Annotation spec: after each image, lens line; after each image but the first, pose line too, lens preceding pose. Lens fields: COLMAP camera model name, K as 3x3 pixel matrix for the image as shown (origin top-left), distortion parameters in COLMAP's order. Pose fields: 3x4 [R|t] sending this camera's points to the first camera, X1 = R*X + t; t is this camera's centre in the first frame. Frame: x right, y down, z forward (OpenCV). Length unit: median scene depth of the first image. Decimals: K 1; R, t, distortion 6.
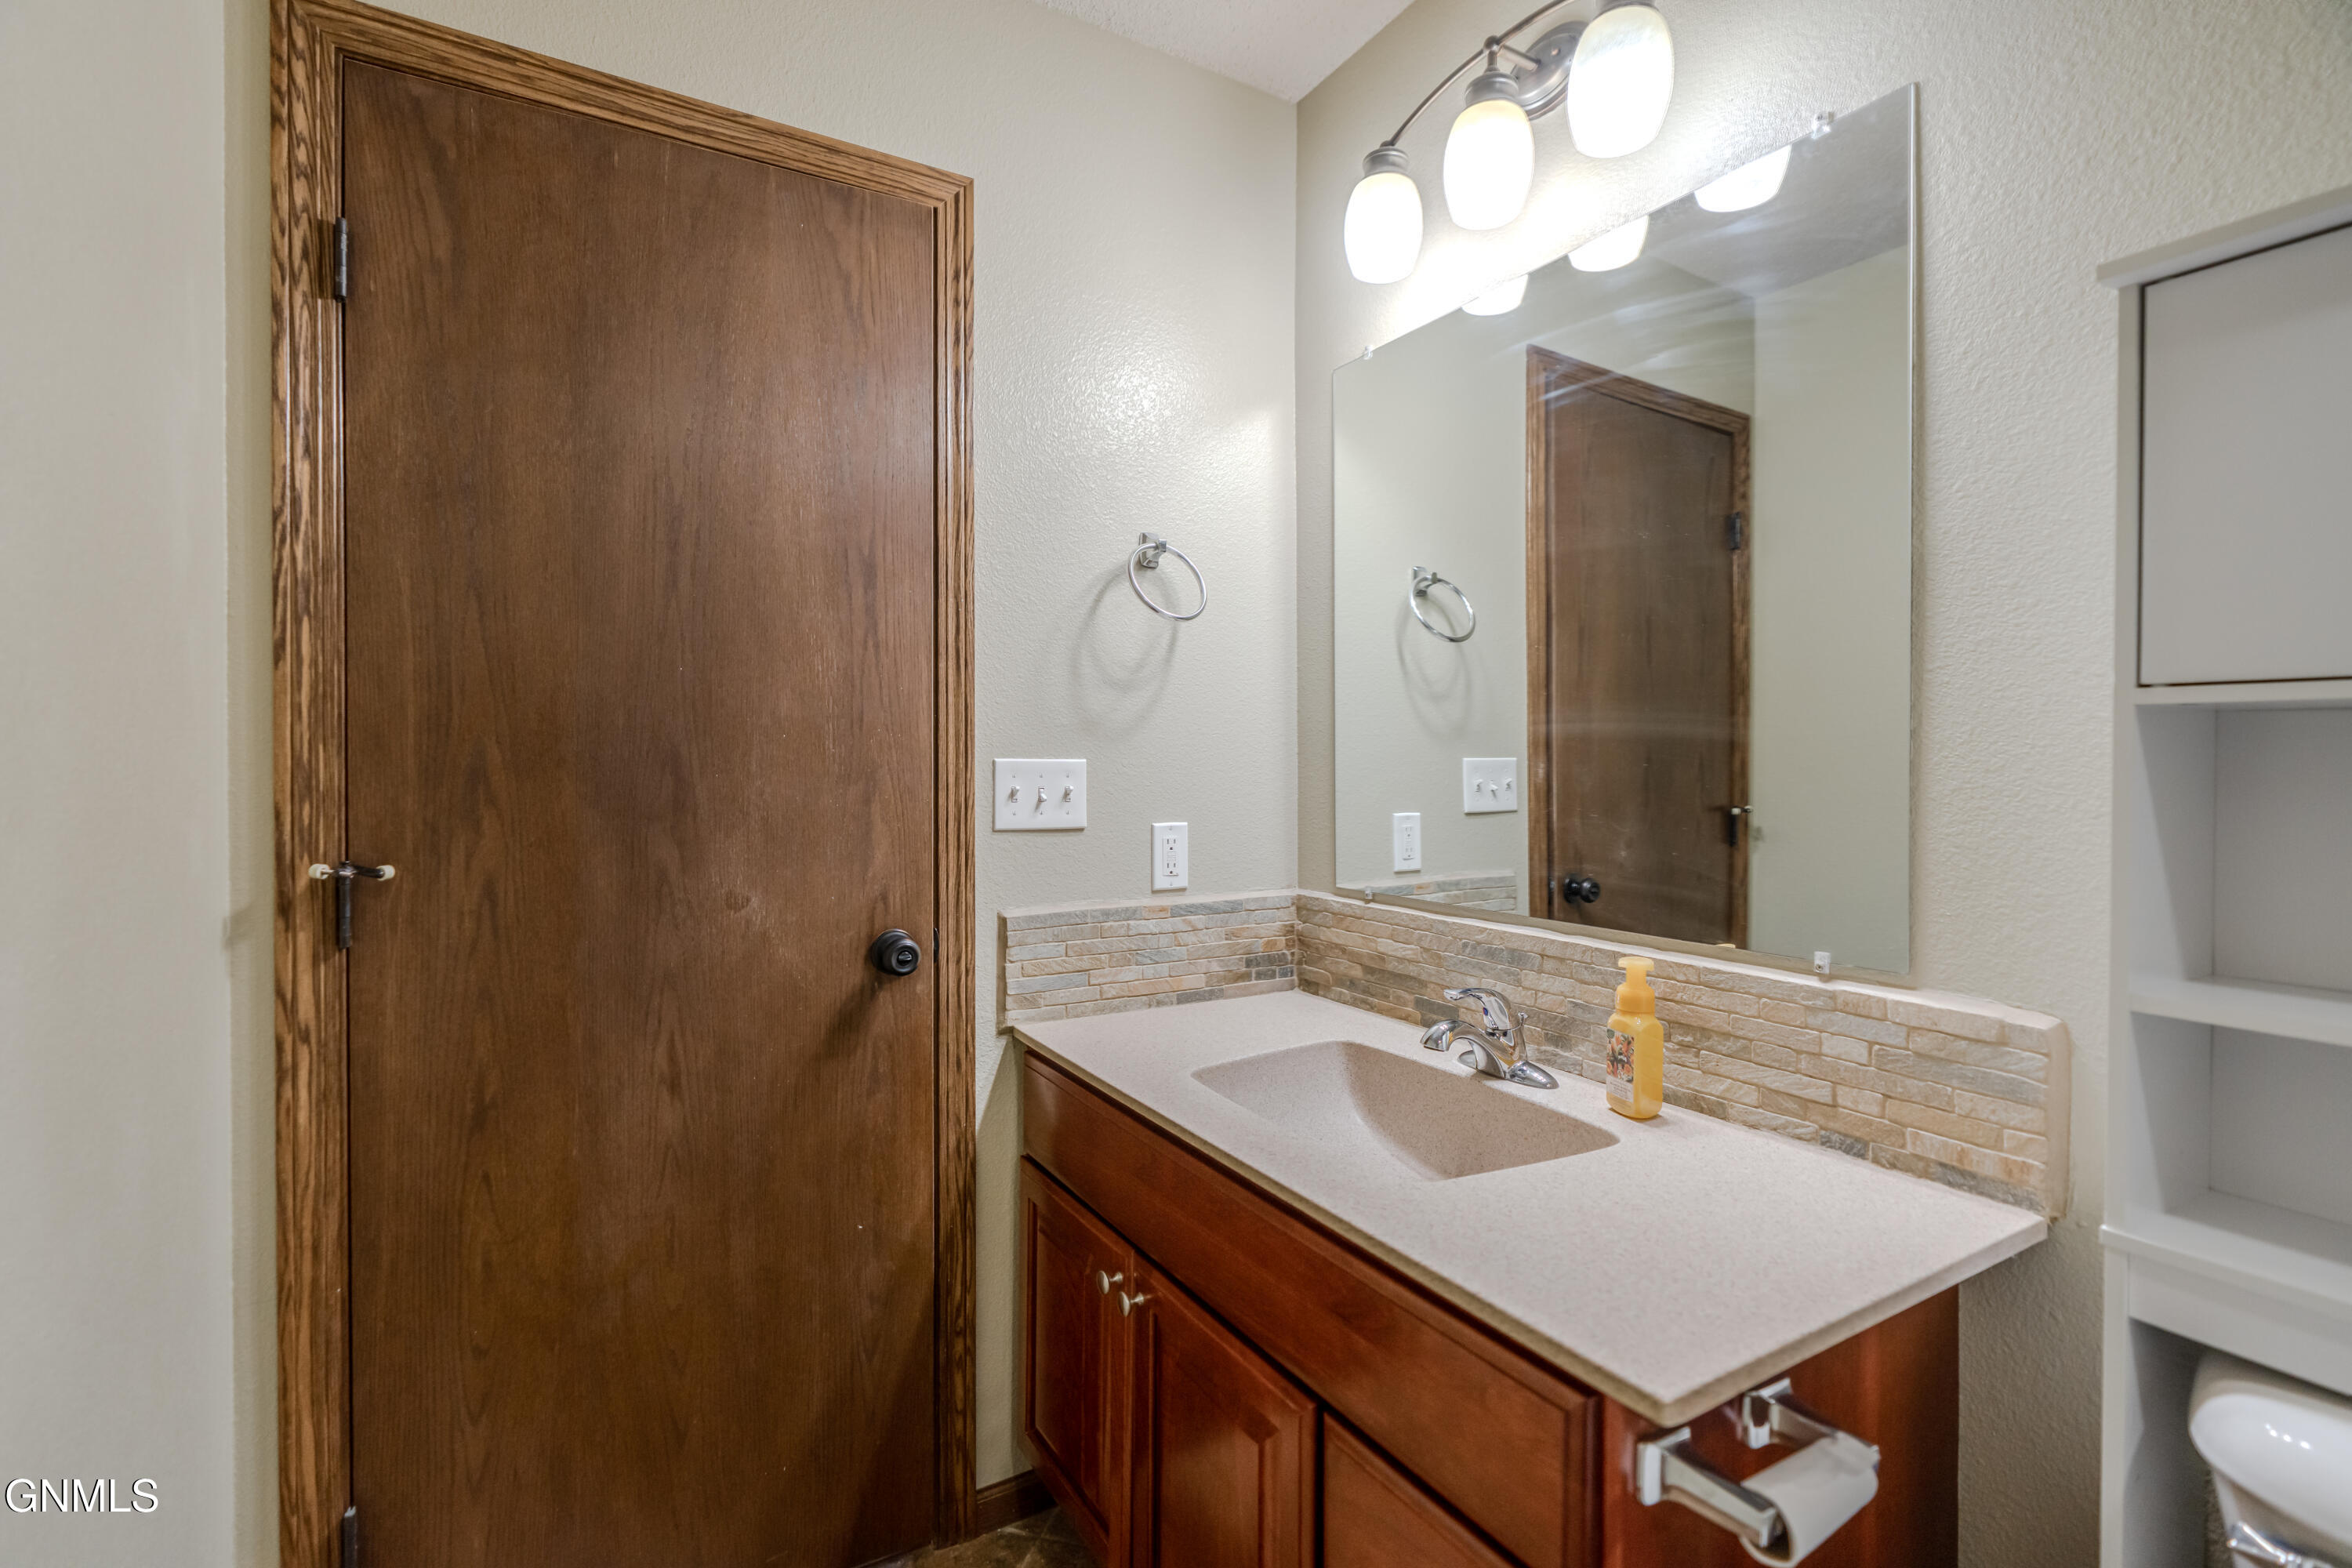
lens RADIAL K [[1098.8, 0, 1169.2], [0, 1098.8, 773.9], [0, 0, 1]] dist [-0.014494, 0.004341]
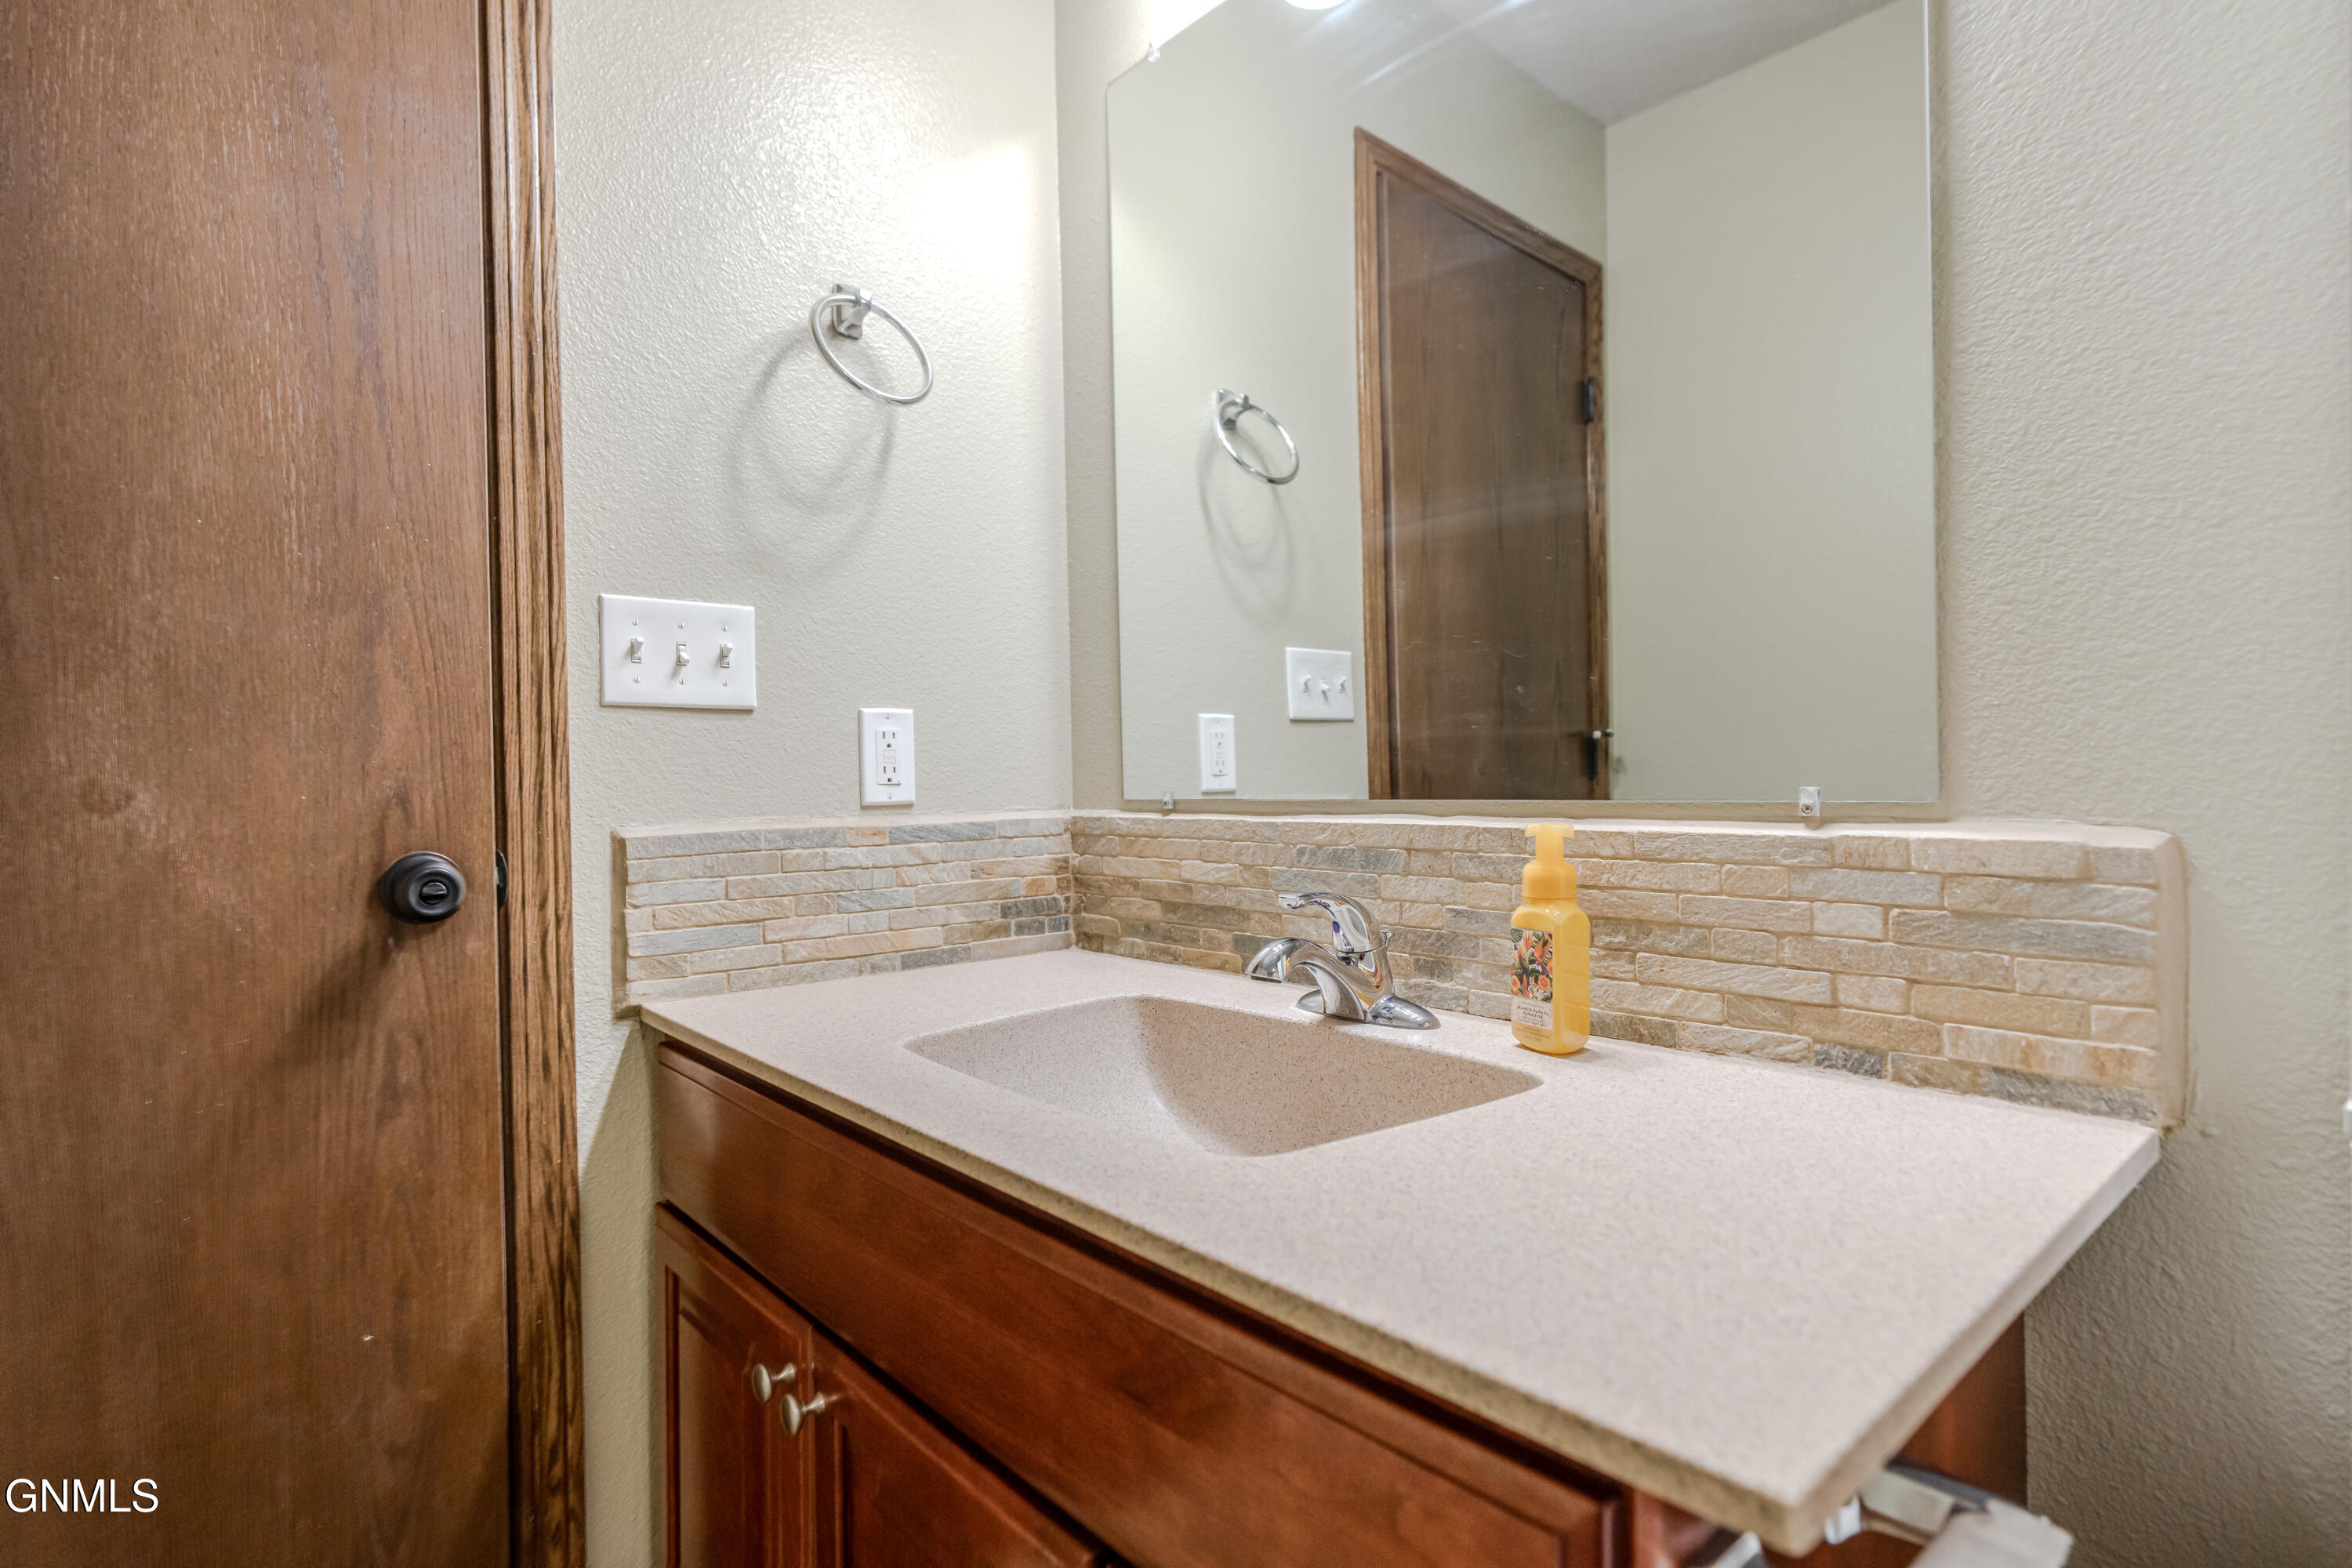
lens RADIAL K [[1185.0, 0, 1193.8], [0, 1185.0, 787.0], [0, 0, 1]] dist [-0.010529, 0.004397]
pose [[0.979841, -0.016462, 0.199101, 0.048662], [0.019974, 0.999678, -0.015642, 0.128760], [-0.198780, 0.019303, 0.979854, 0.262288]]
